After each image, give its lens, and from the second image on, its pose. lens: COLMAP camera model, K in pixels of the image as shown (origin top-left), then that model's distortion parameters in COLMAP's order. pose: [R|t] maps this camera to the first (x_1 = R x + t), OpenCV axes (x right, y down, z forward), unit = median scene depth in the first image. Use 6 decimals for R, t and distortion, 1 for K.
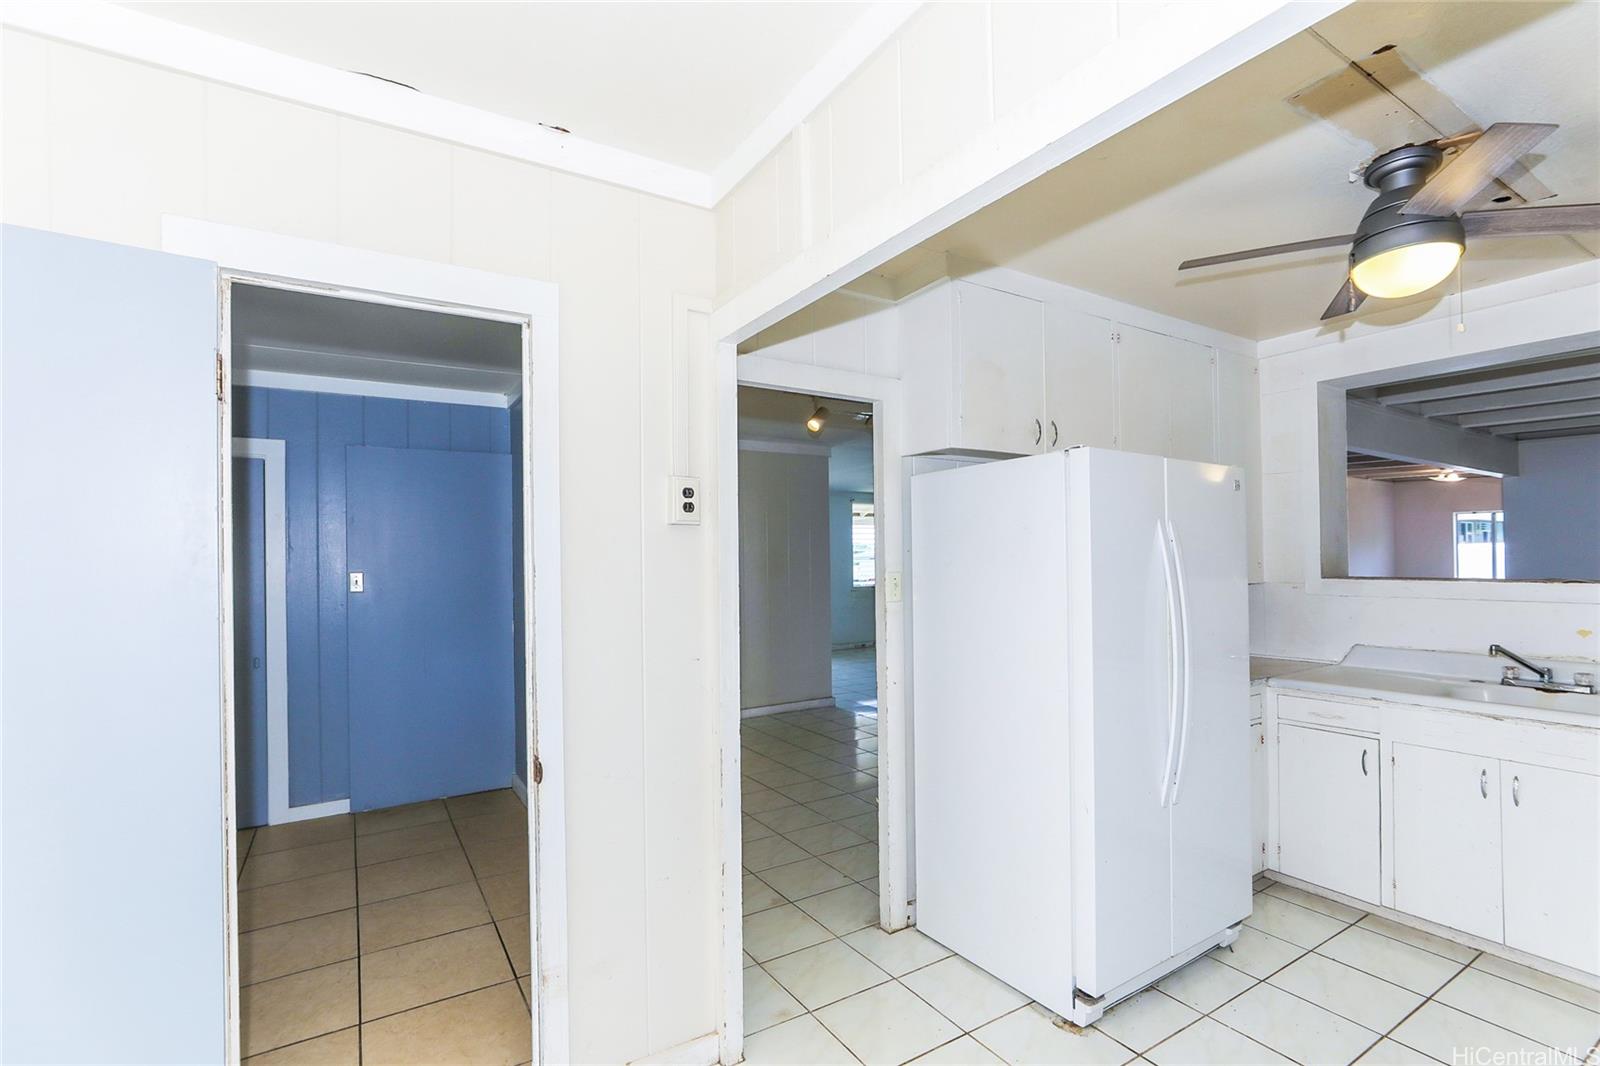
lens RADIAL K [[730.3, 0, 801.7], [0, 730.3, 550.6], [0, 0, 1]] dist [-0.003709, -0.000199]
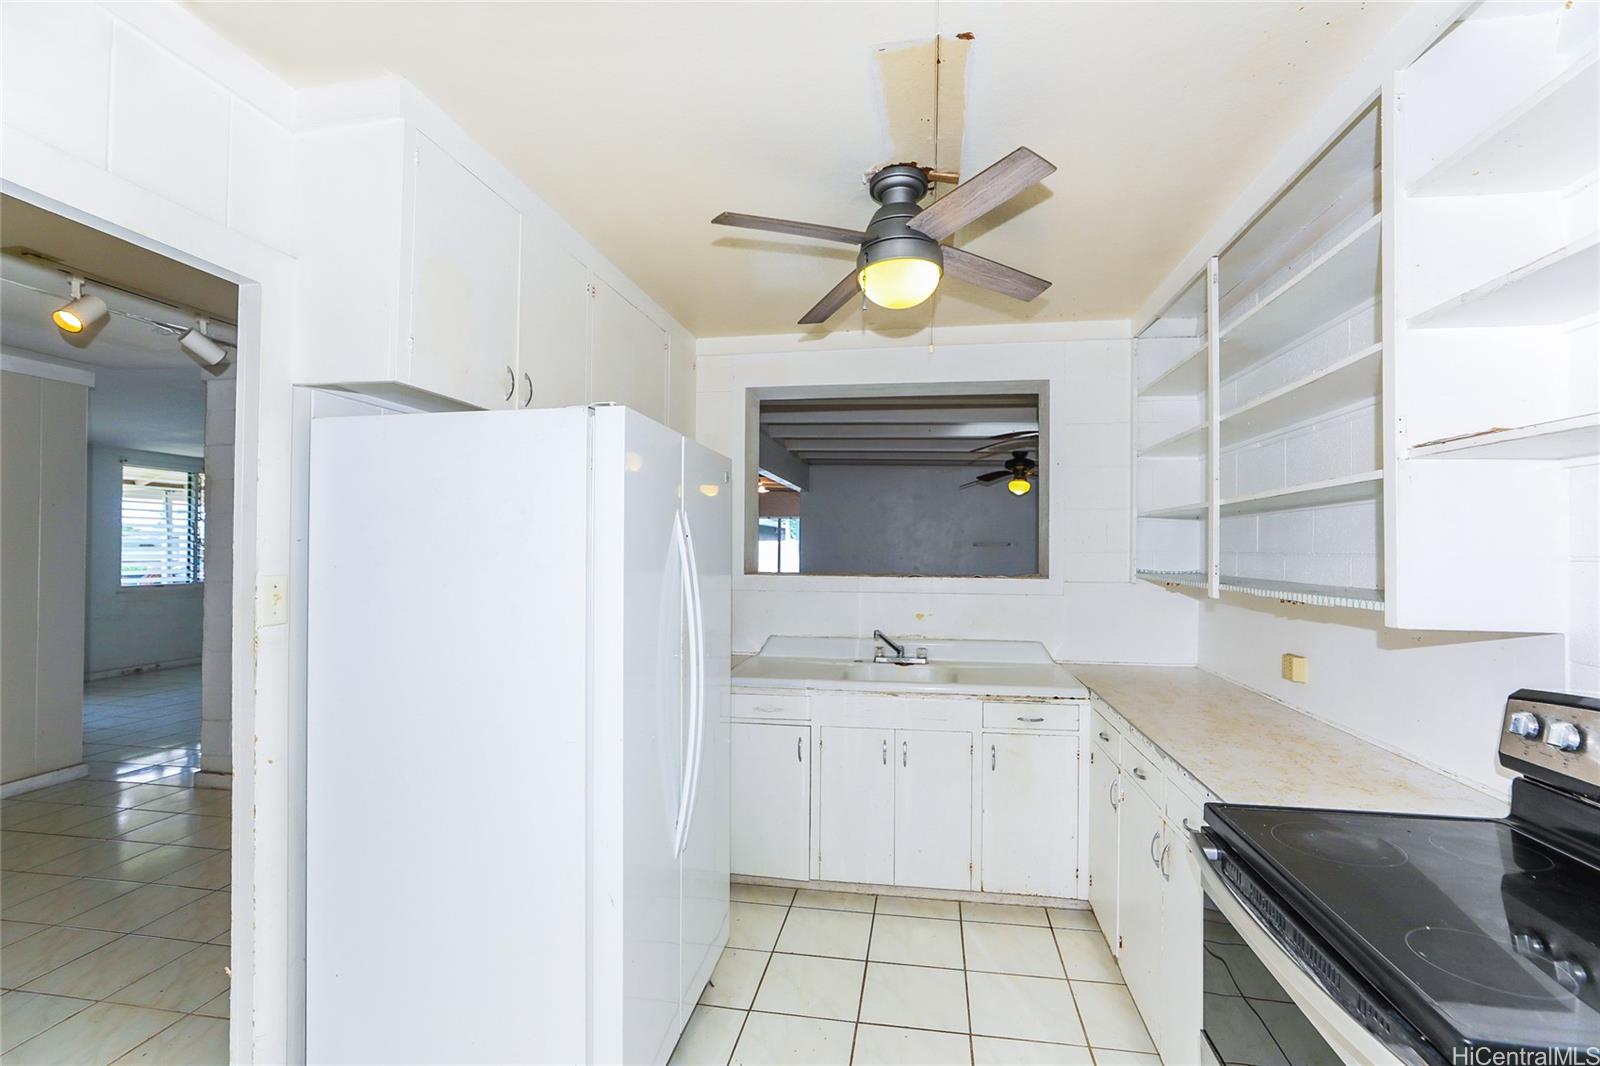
lens RADIAL K [[735.8, 0, 800.0], [0, 735.8, 533.0], [0, 0, 1]] dist [-0.040781, 0.024378]
pose [[0.671220, 0.028756, 0.740700, -0.024981], [-0.020769, 0.999585, -0.019986, -0.002208], [-0.740967, -0.001969, 0.671538, 0.287427]]
